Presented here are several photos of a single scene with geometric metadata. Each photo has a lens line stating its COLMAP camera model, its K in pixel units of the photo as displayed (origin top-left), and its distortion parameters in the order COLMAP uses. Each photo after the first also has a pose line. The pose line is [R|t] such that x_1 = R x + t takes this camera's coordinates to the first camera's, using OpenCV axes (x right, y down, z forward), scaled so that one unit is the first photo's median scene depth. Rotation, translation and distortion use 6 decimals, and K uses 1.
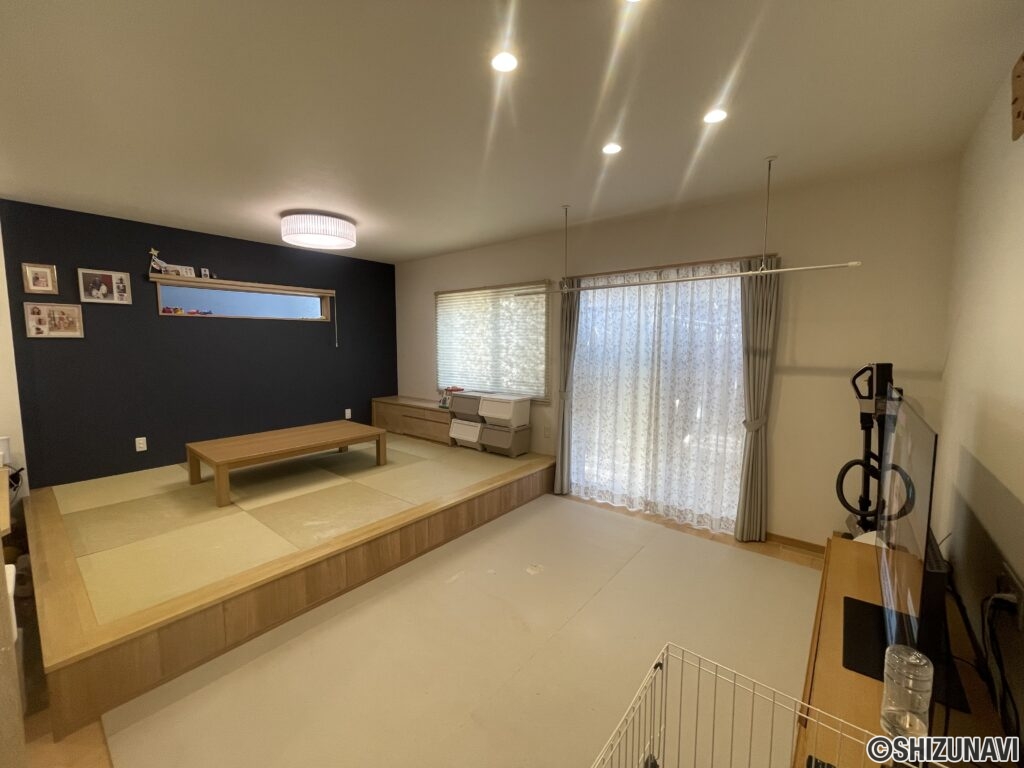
lens RADIAL K [[414.3, 0, 511.9], [0, 414.3, 379.8], [0, 0, 1]] dist [0.000619, -0.000503]
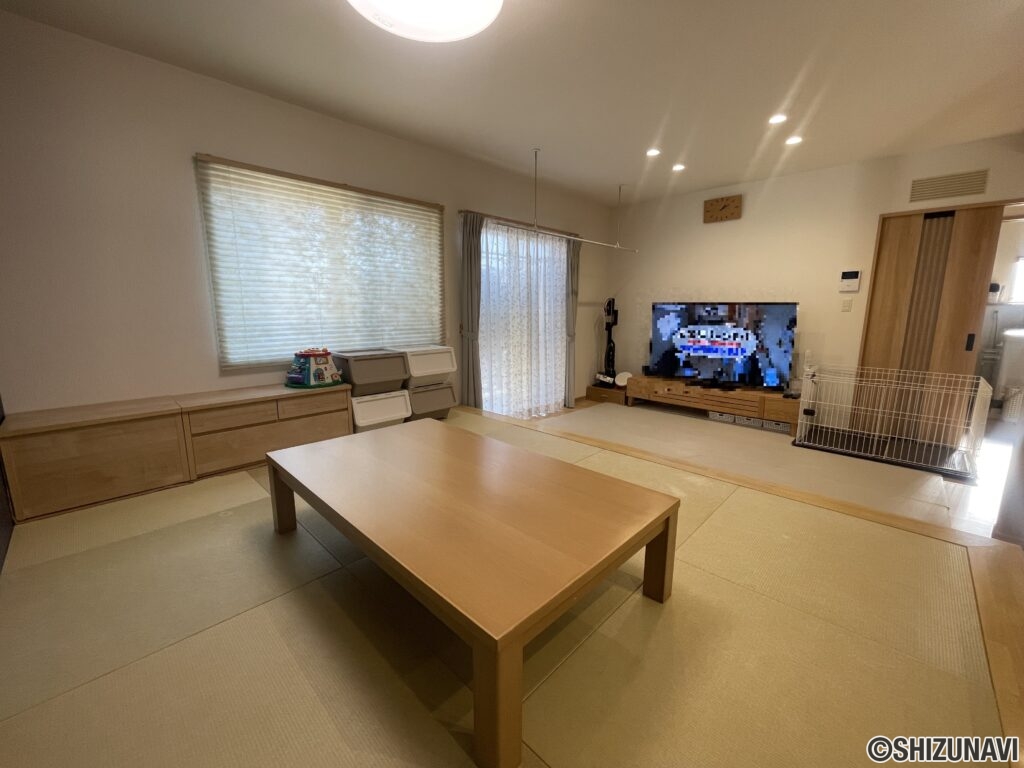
lens RADIAL K [[414.3, 0, 511.9], [0, 414.3, 379.8], [0, 0, 1]] dist [0.000619, -0.000503]
pose [[0.083713, -0.171457, 0.981628, -0.783264], [0.088727, 0.982456, 0.164035, -0.013051], [-0.992532, 0.073365, 0.097457, 0.769262]]
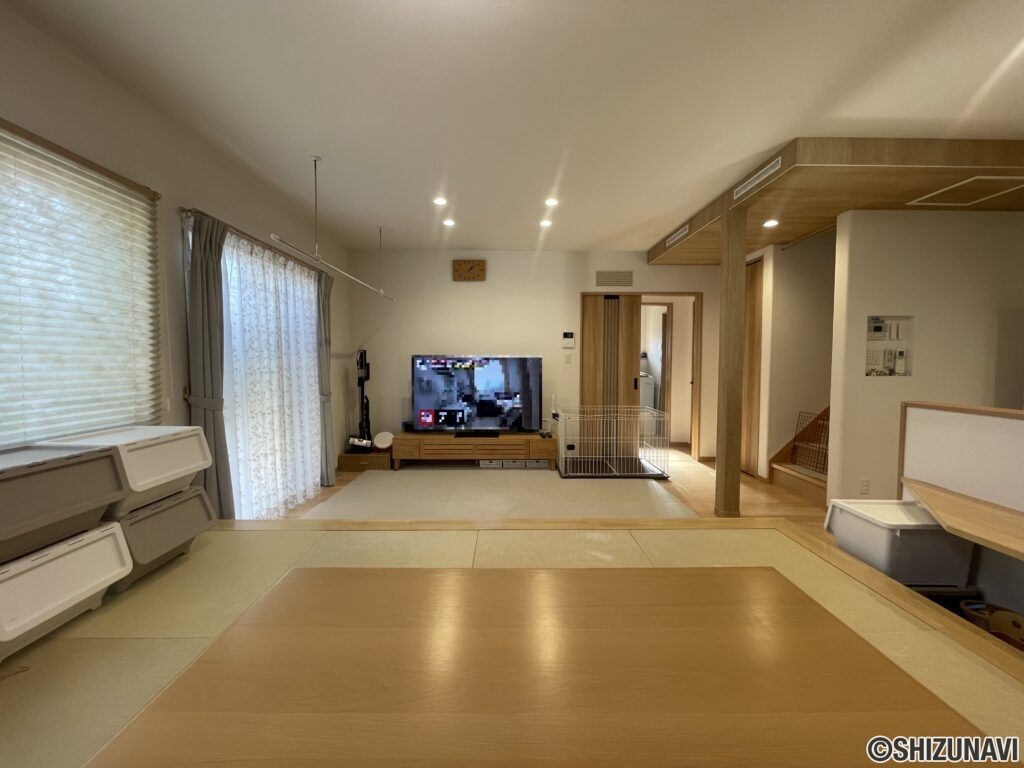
lens RADIAL K [[414.3, 0, 511.9], [0, 414.3, 379.8], [0, 0, 1]] dist [0.000619, -0.000503]
pose [[-0.642842, -0.037836, 0.765064, -0.583530], [0.066170, 0.992303, 0.104674, -0.032141], [-0.763136, 0.117913, -0.635390, 0.979253]]
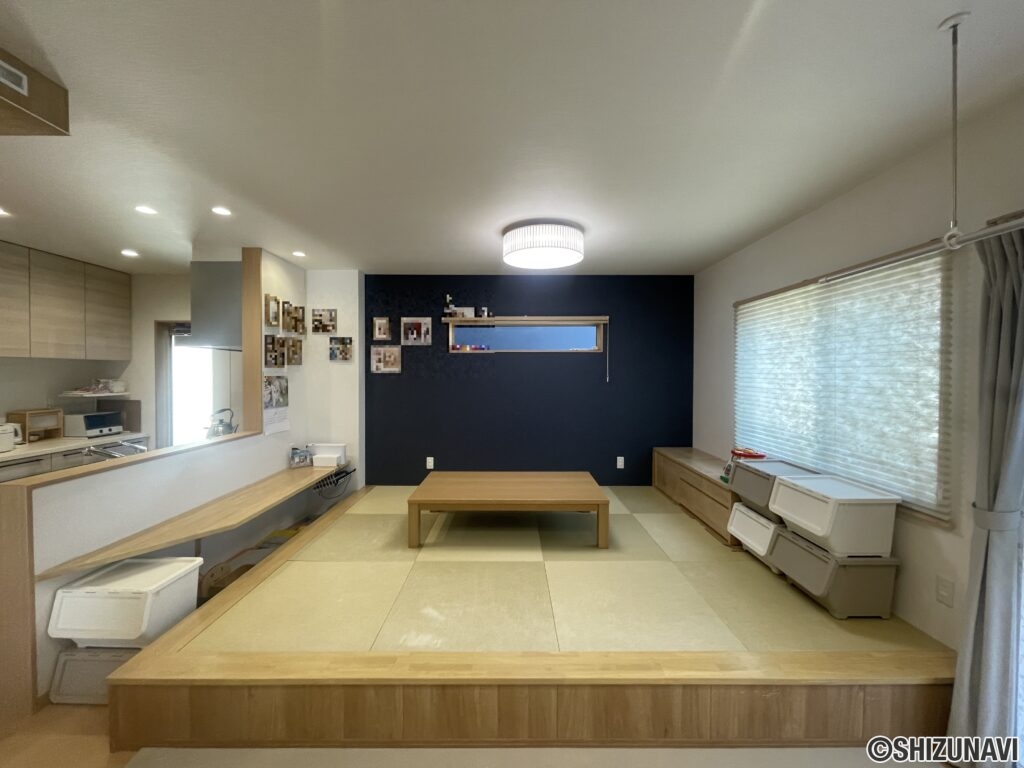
lens RADIAL K [[414.3, 0, 511.9], [0, 414.3, 379.8], [0, 0, 1]] dist [0.000619, -0.000503]
pose [[0.632697, 0.012994, -0.774290, 0.131361], [-0.072137, 0.996501, -0.042223, -0.040308], [0.771032, 0.082569, 0.631420, 0.374466]]
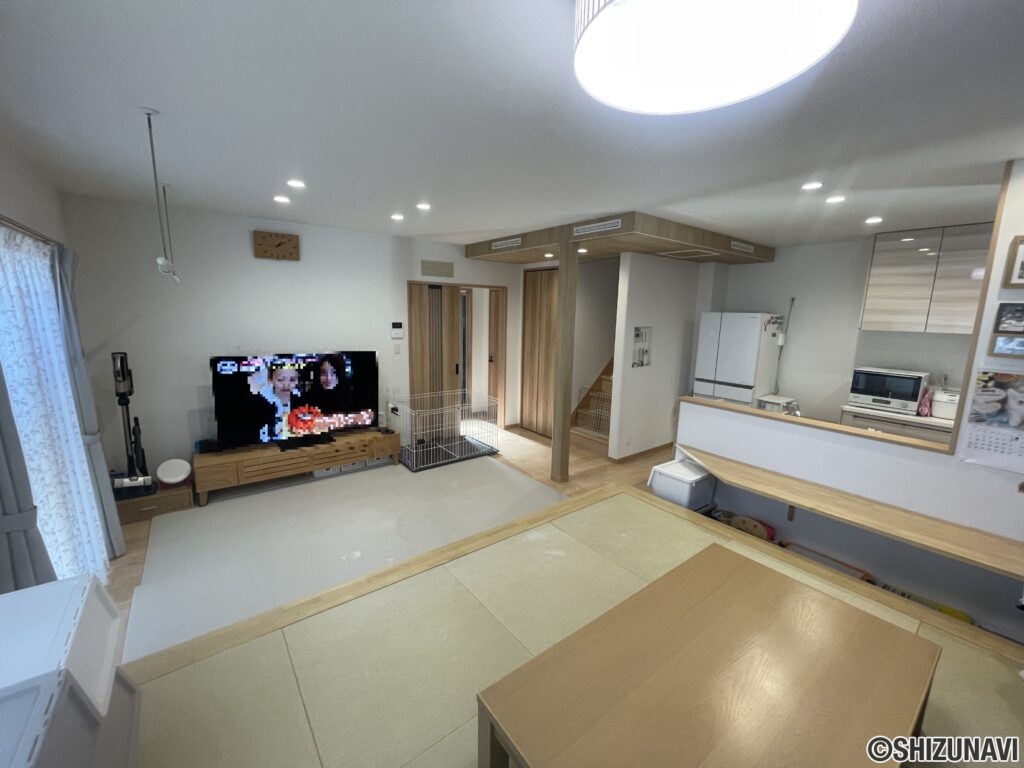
lens RADIAL K [[413.8, 0, 509.7], [0, 413.8, 380.3], [0, 0, 1]] dist [0.001192, -0.000057]
pose [[-0.972974, -0.059390, 0.223148, -0.352802], [-0.000437, 0.966832, 0.255413, -0.167376], [-0.230915, 0.248412, -0.940728, 1.136080]]
